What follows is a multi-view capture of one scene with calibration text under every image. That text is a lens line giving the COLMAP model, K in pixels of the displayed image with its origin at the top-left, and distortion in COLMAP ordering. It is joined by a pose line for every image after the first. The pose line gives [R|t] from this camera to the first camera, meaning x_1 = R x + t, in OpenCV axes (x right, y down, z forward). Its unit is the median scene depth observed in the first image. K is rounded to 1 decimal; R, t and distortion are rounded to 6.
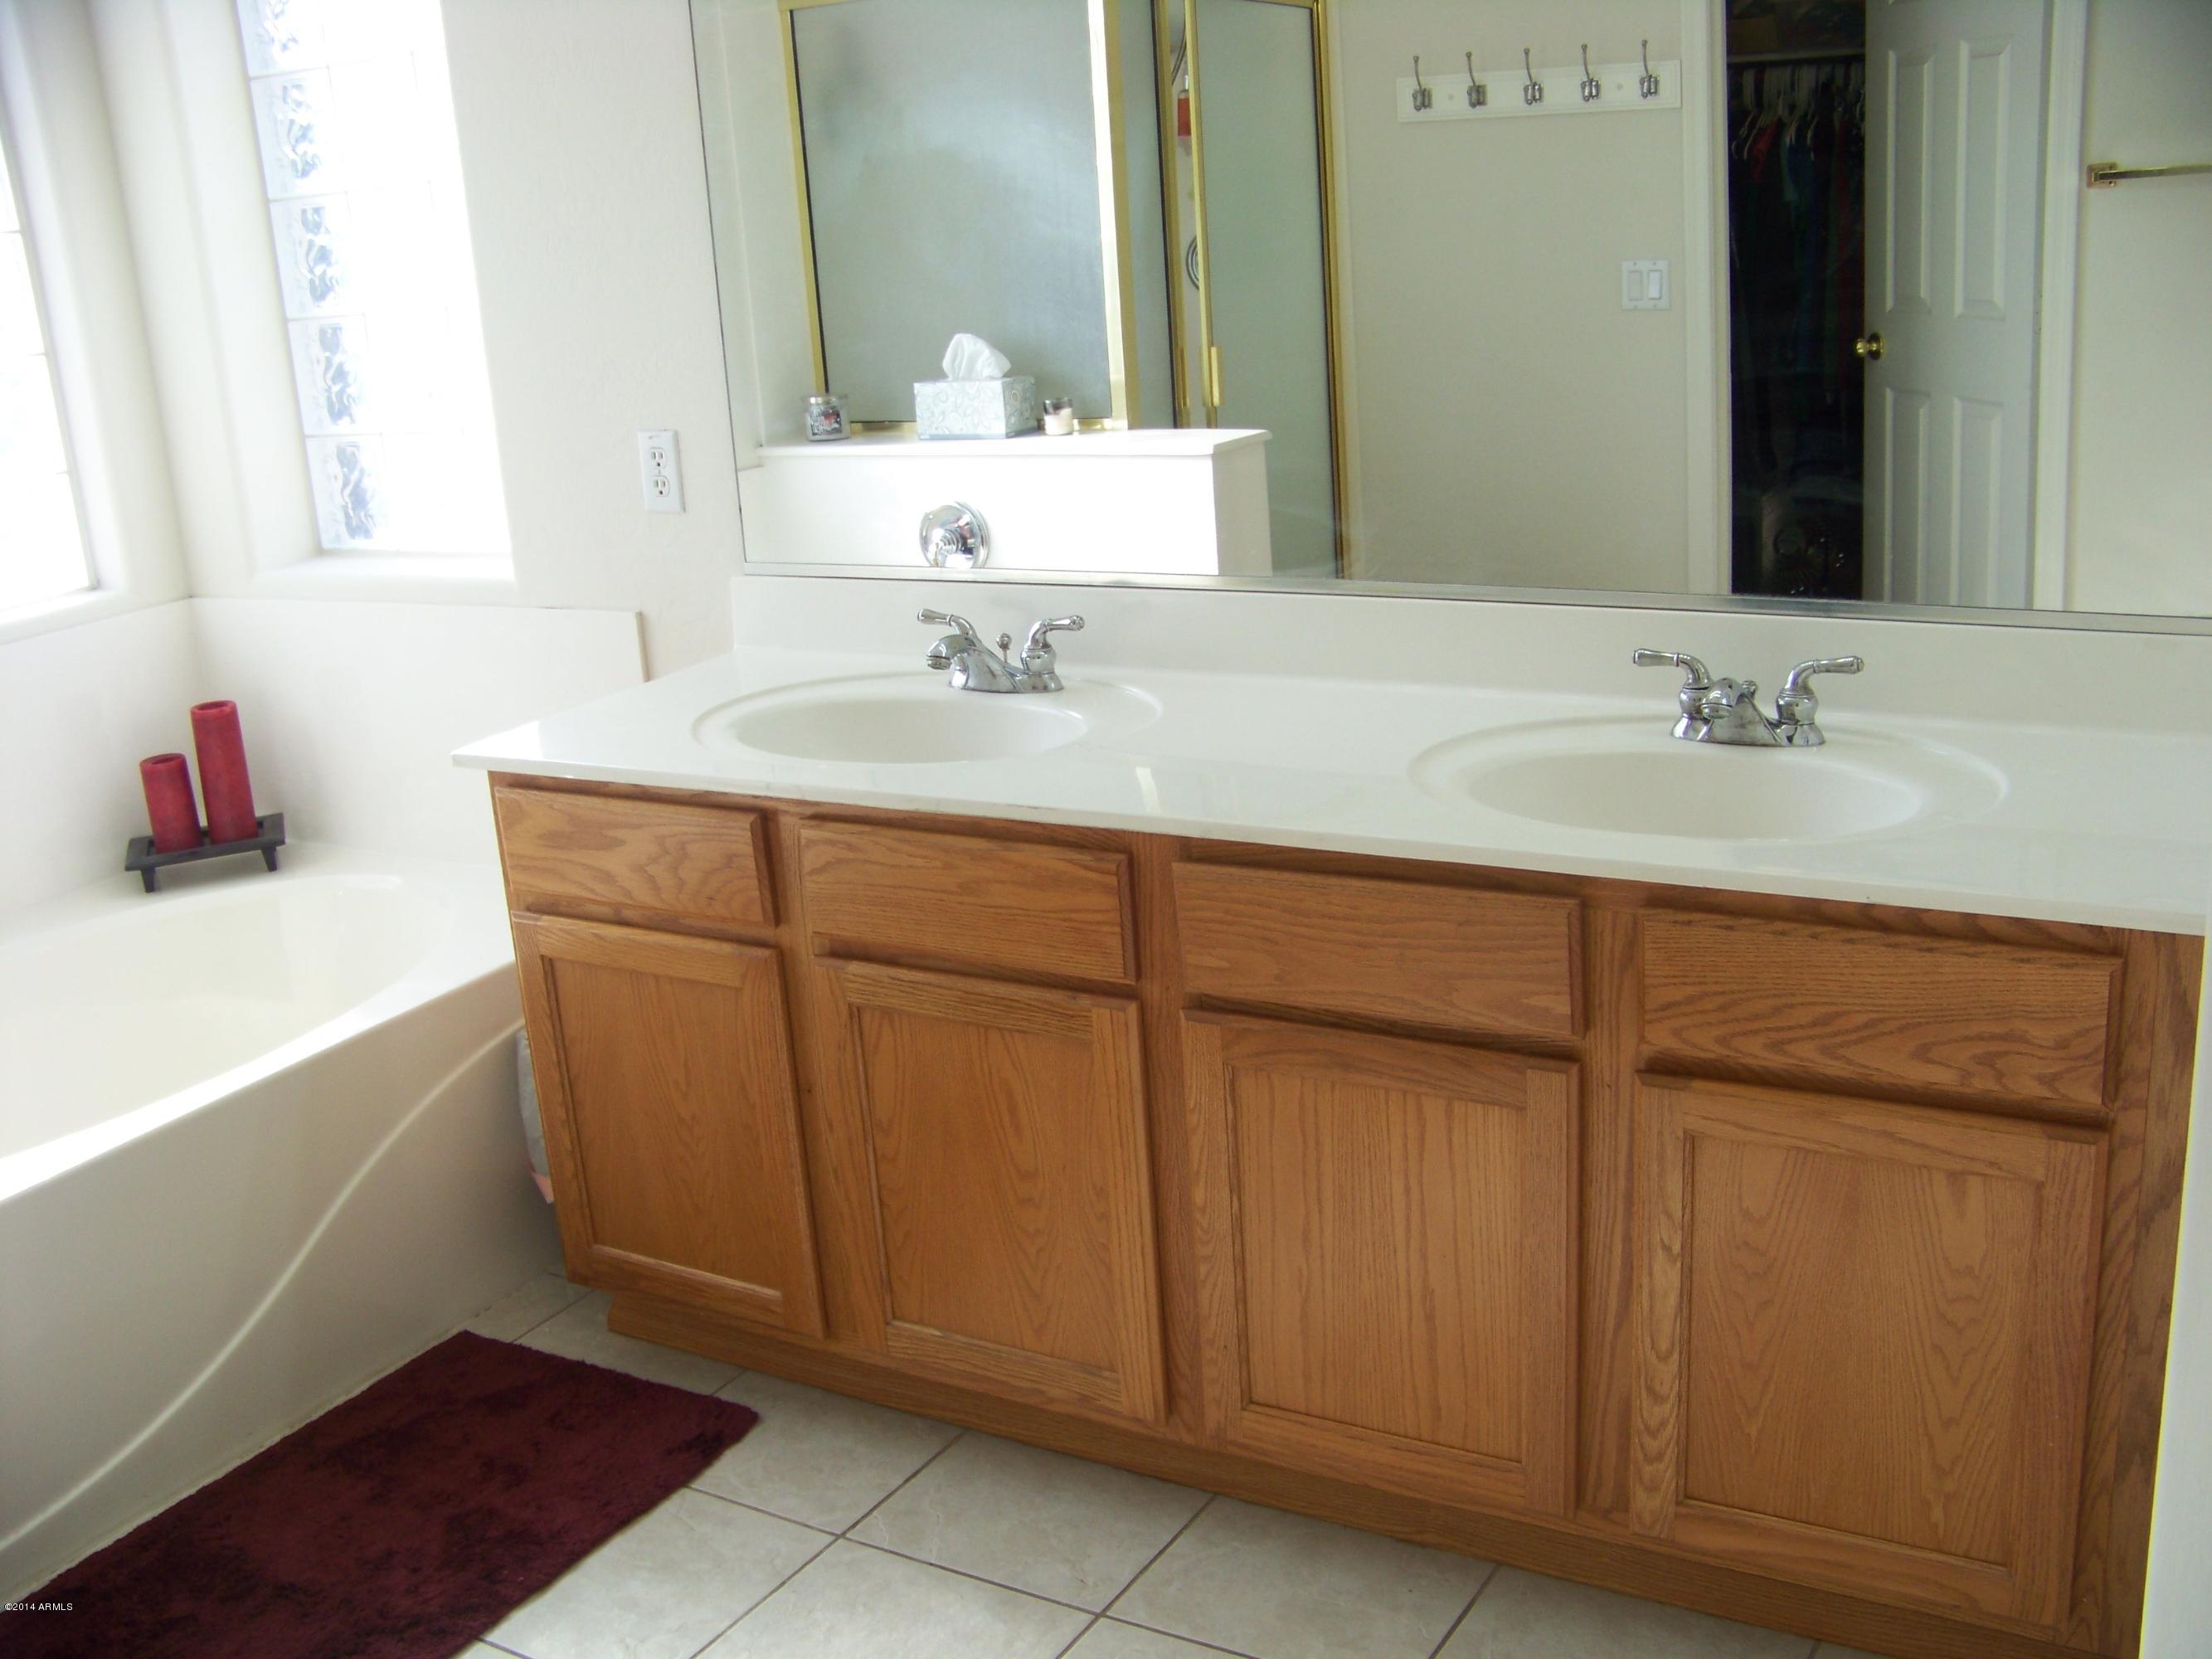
lens RADIAL K [[2339.6, 0, 1115.5], [0, 2339.6, 889.3], [0, 0, 1]] dist [-0.261160, 0.348323]
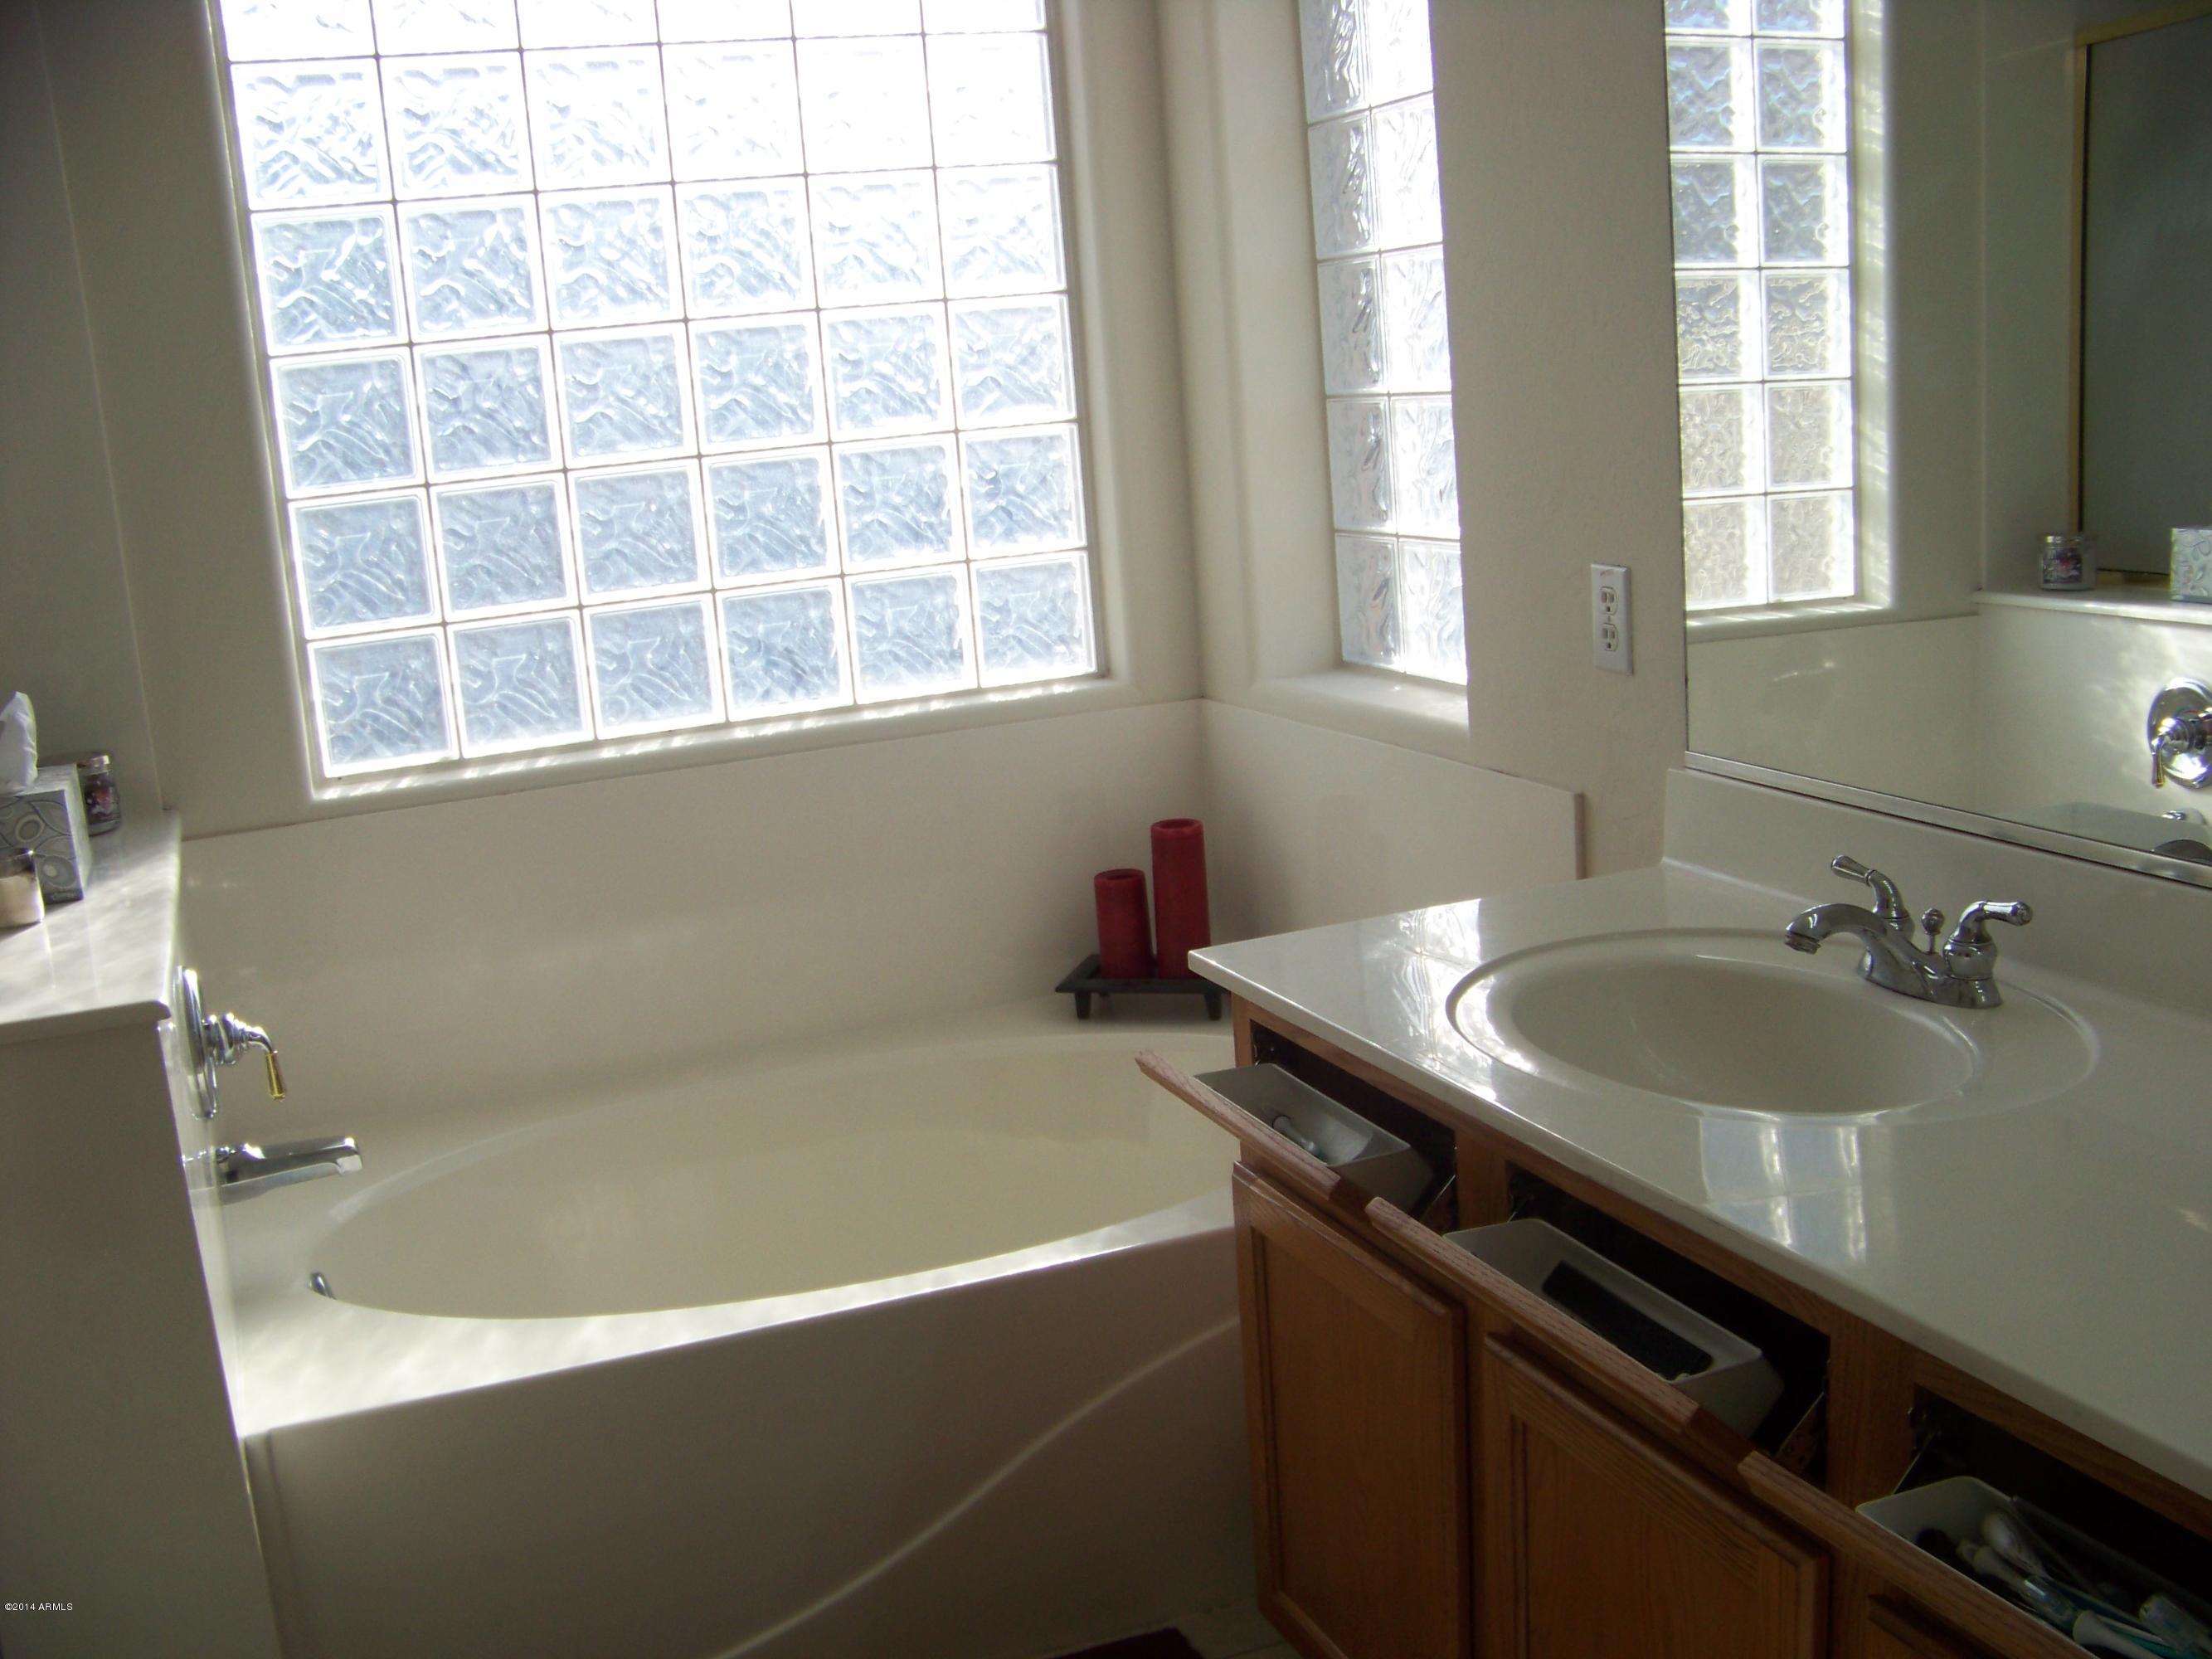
lens RADIAL K [[2339.6, 0, 1115.5], [0, 2339.6, 889.3], [0, 0, 1]] dist [-0.261160, 0.348323]
pose [[0.798666, 0.146894, -0.583570, 0.170036], [-0.169006, 0.985472, 0.016759, -0.098331], [0.577554, 0.085242, 0.811890, 0.363459]]
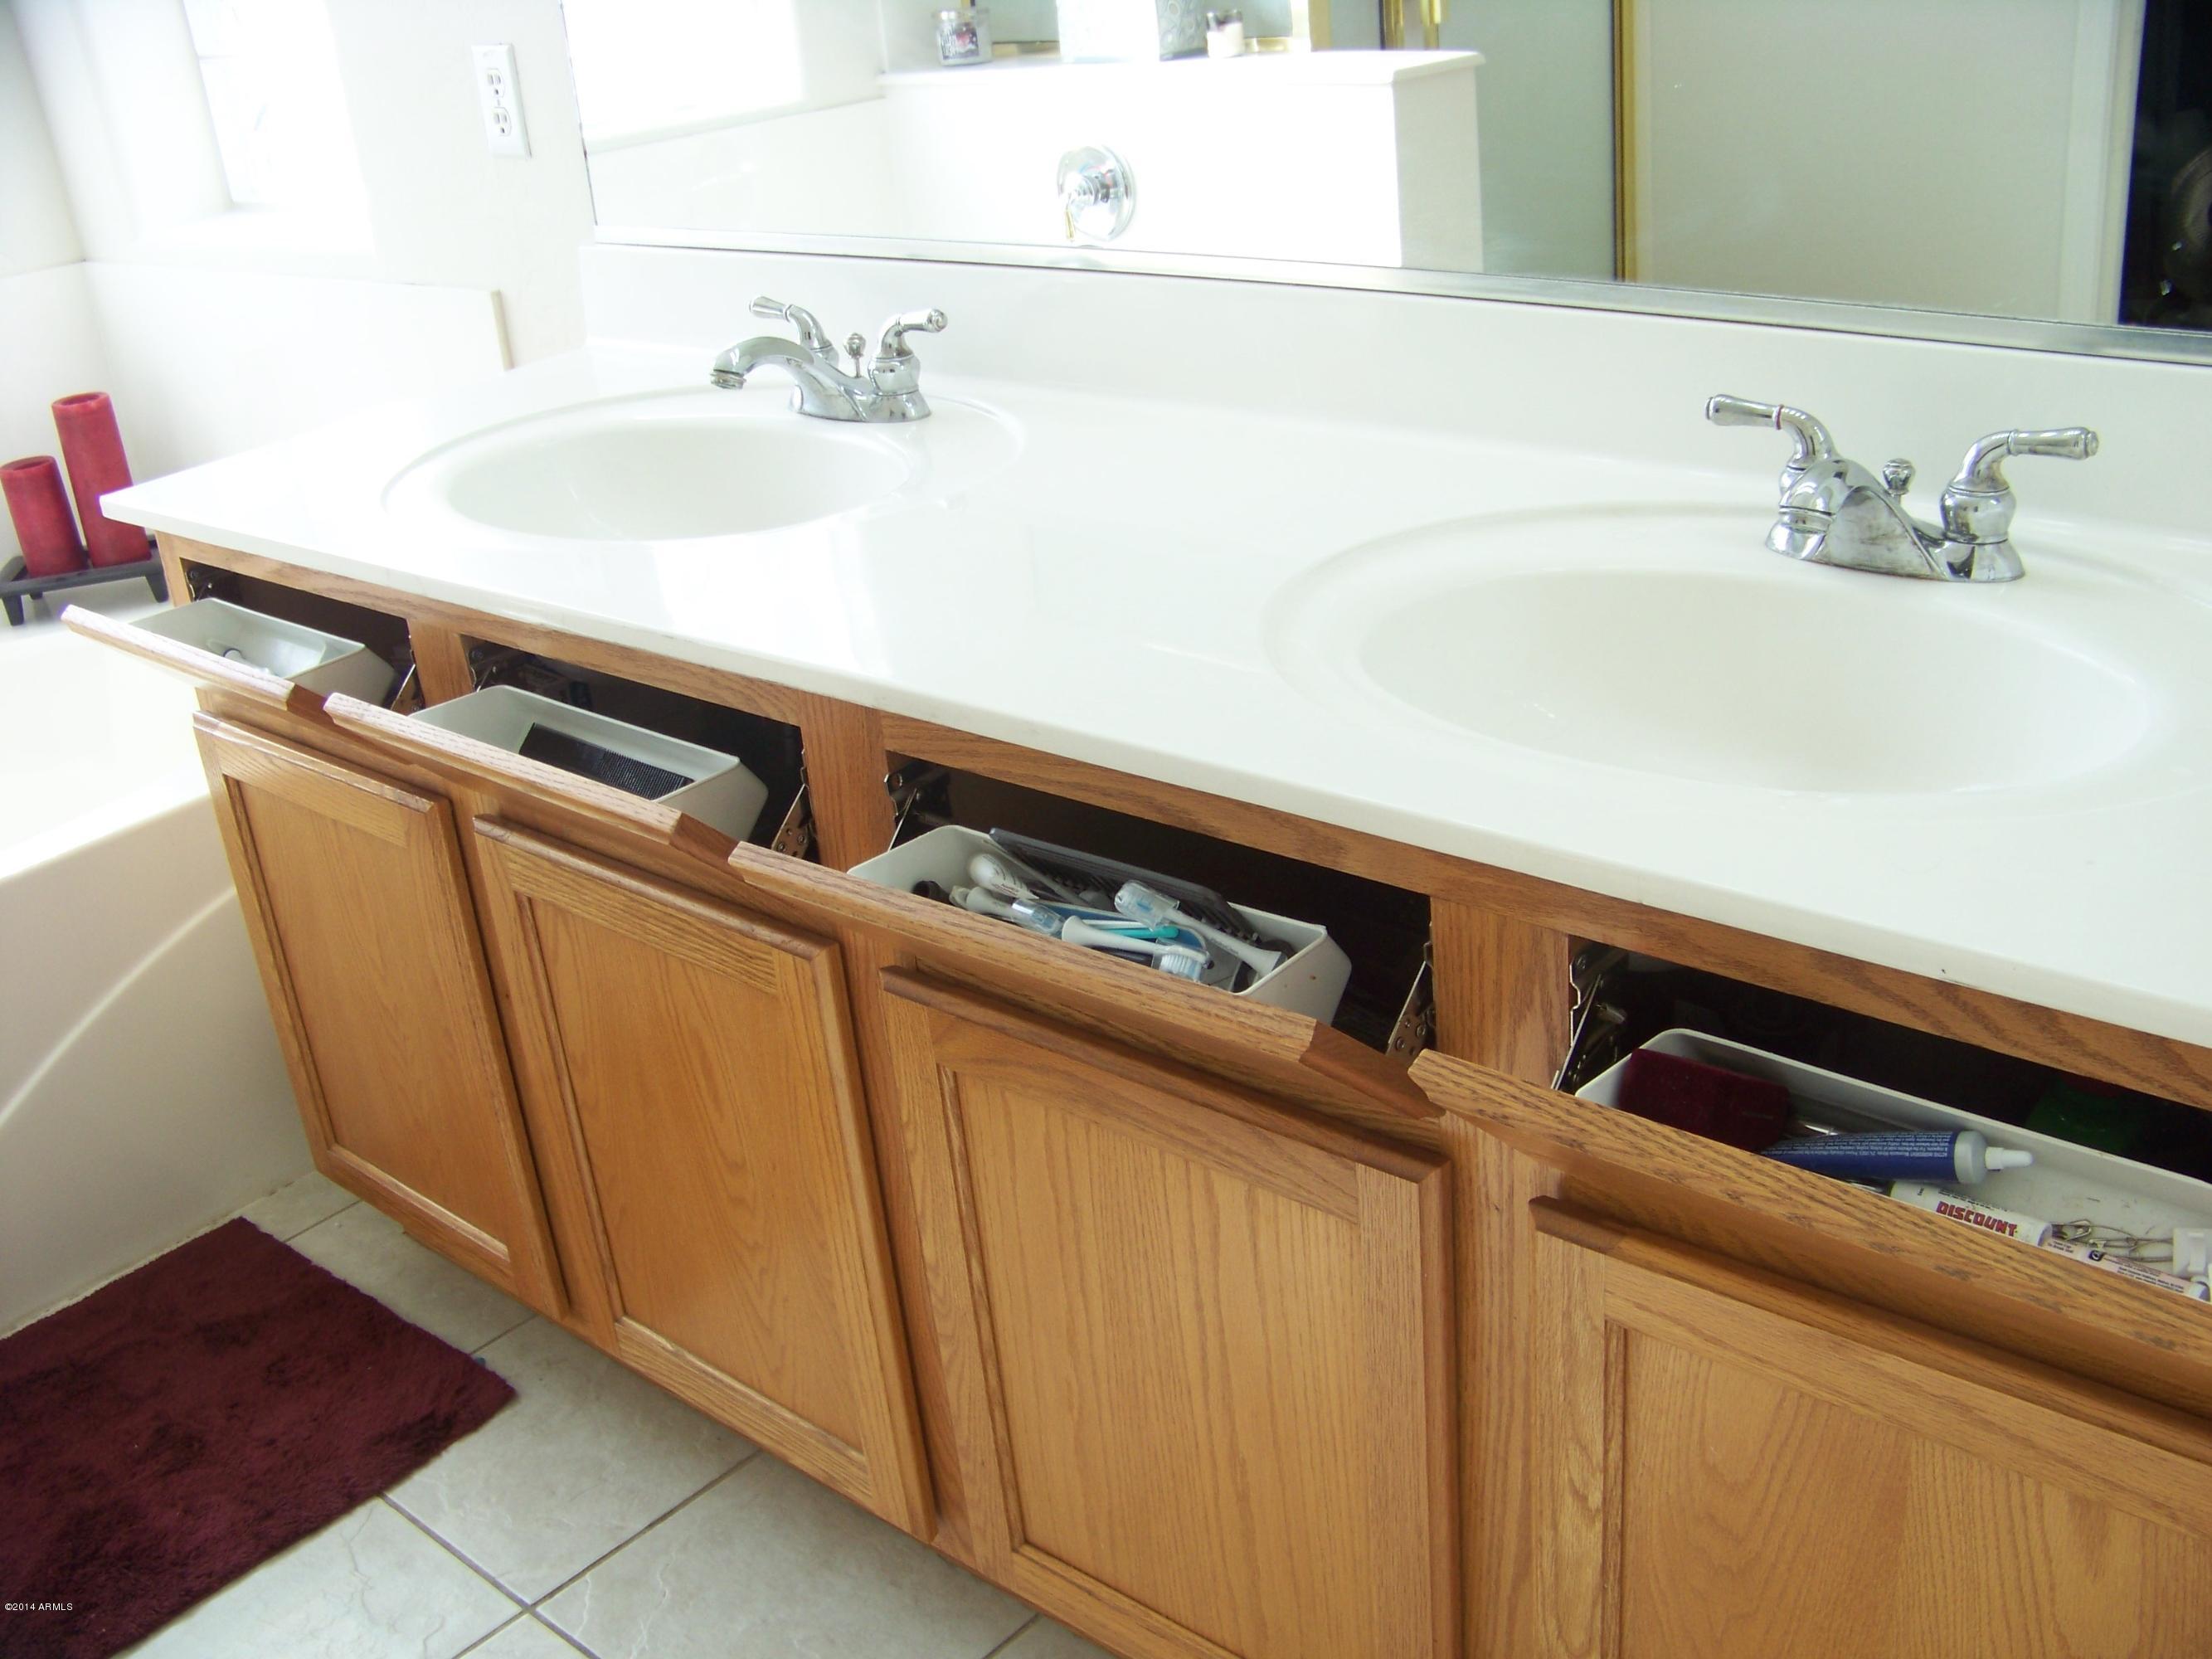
lens RADIAL K [[2339.6, 0, 1115.5], [0, 2339.6, 889.3], [0, 0, 1]] dist [-0.261160, 0.348323]
pose [[0.981587, 0.061926, -0.180697, 0.183580], [-0.034337, 0.987785, 0.151993, -0.061079], [0.187902, -0.142989, 0.971724, 0.377217]]
